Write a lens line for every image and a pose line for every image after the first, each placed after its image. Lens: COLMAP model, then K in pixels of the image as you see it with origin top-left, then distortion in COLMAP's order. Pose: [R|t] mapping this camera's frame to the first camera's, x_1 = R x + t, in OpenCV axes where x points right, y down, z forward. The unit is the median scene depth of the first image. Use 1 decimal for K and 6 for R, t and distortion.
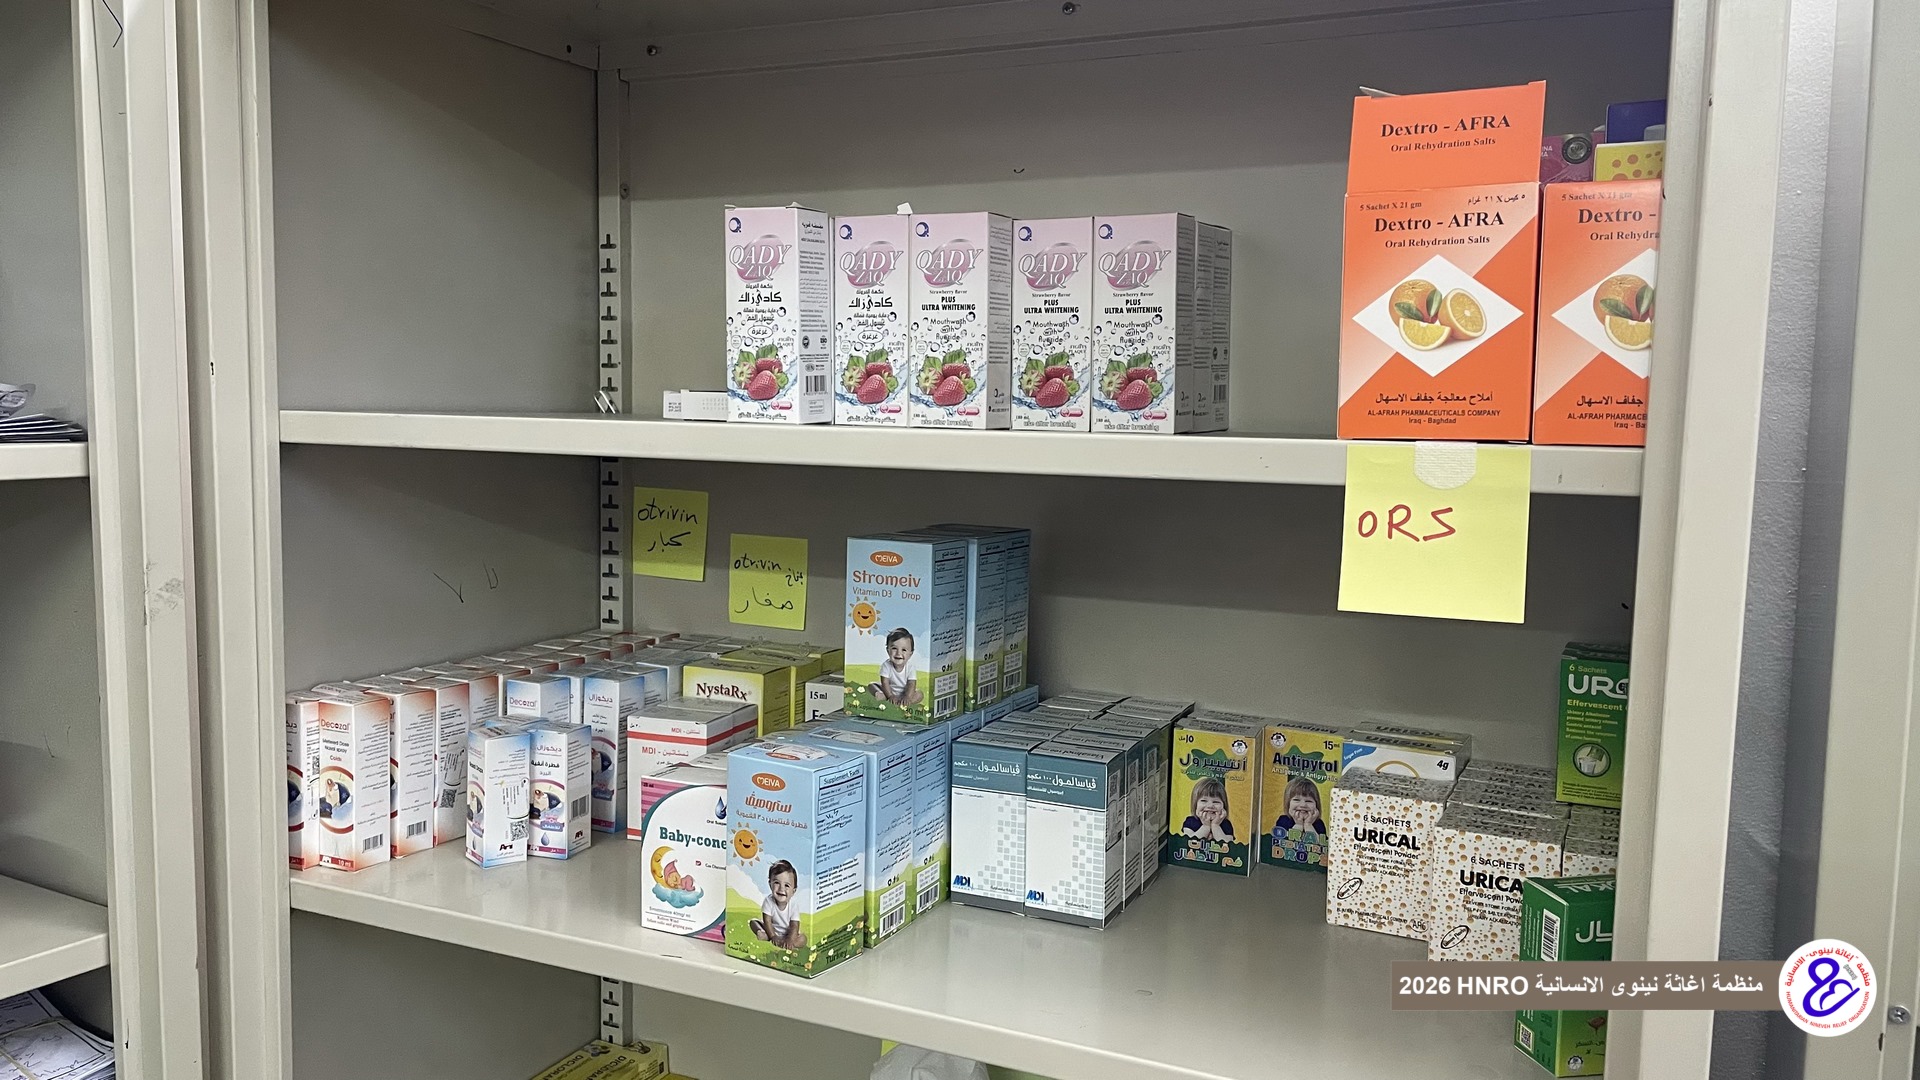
lens RADIAL K [[1447.2, 0, 954.7], [0, 1447.2, 534.9], [0, 0, 1]] dist [0.072231, -0.086490]
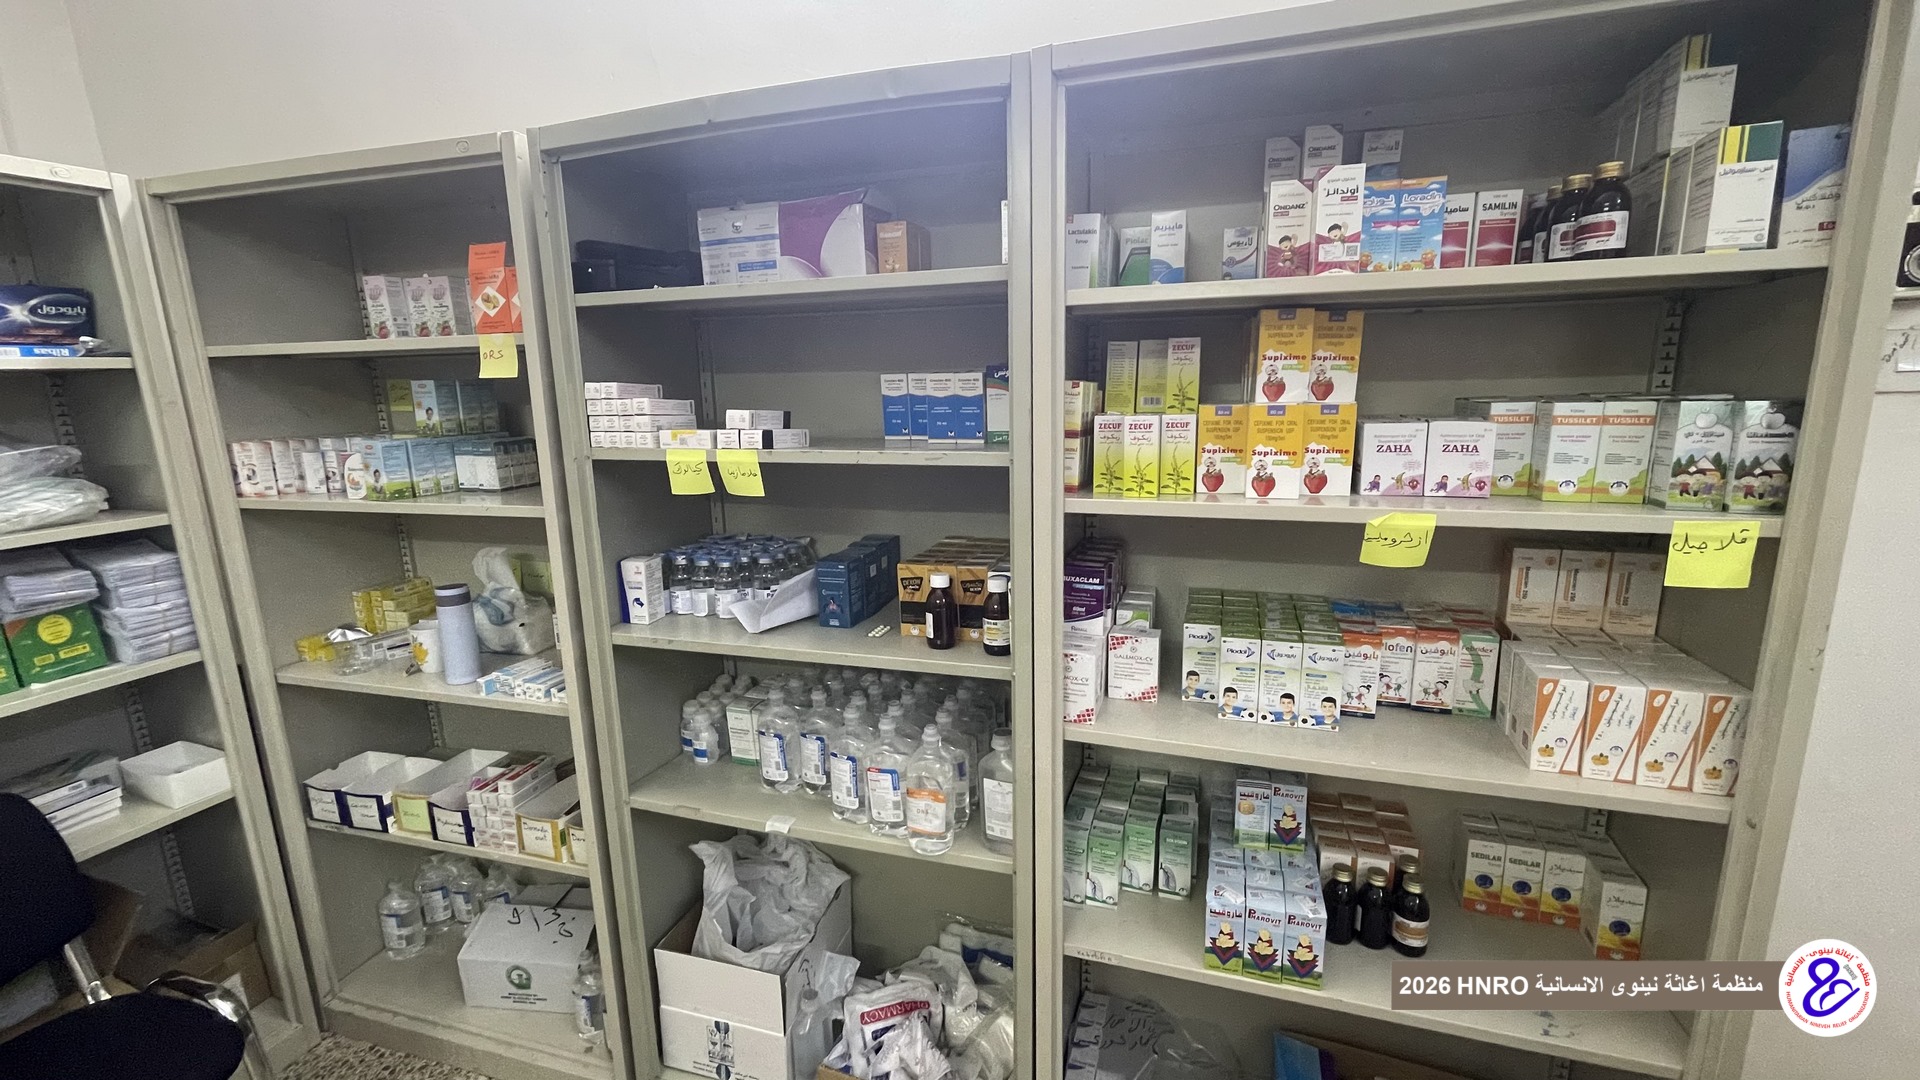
lens RADIAL K [[774.3, 0, 960.4], [0, 774.3, 536.3], [0, 0, 1]] dist [-0.002877, 0.000826]
pose [[0.983207, -0.074181, 0.166739, 0.790736], [0.055522, 0.991938, 0.113912, 0.210974], [-0.173845, -0.102742, 0.979399, -0.905394]]
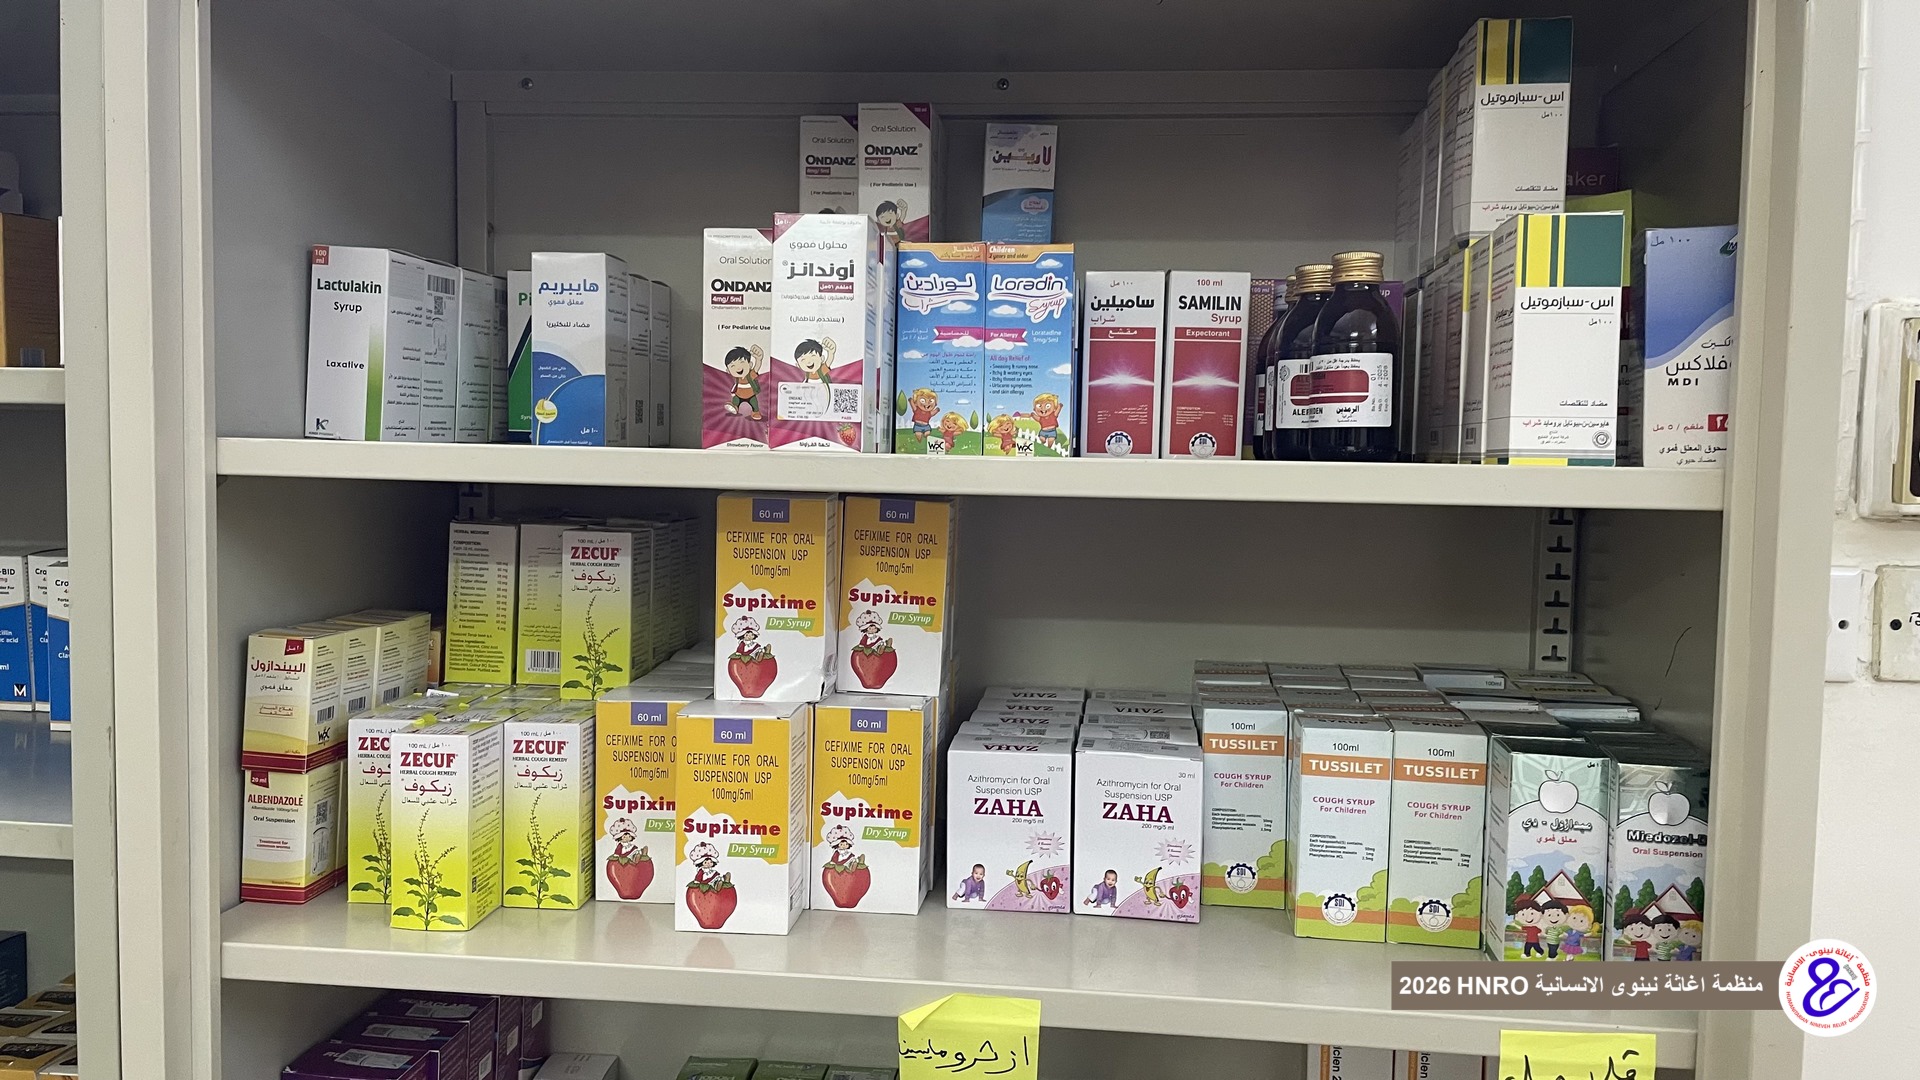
lens RADIAL K [[1447.2, 0, 968.3], [0, 1447.2, 535.2], [0, 0, 1]] dist [0.072231, -0.086490]
pose [[0.922498, -0.029237, 0.384893, 1.214319], [0.032238, 0.999479, -0.001344, 0.070908], [-0.384653, 0.013648, 0.922960, -0.775914]]
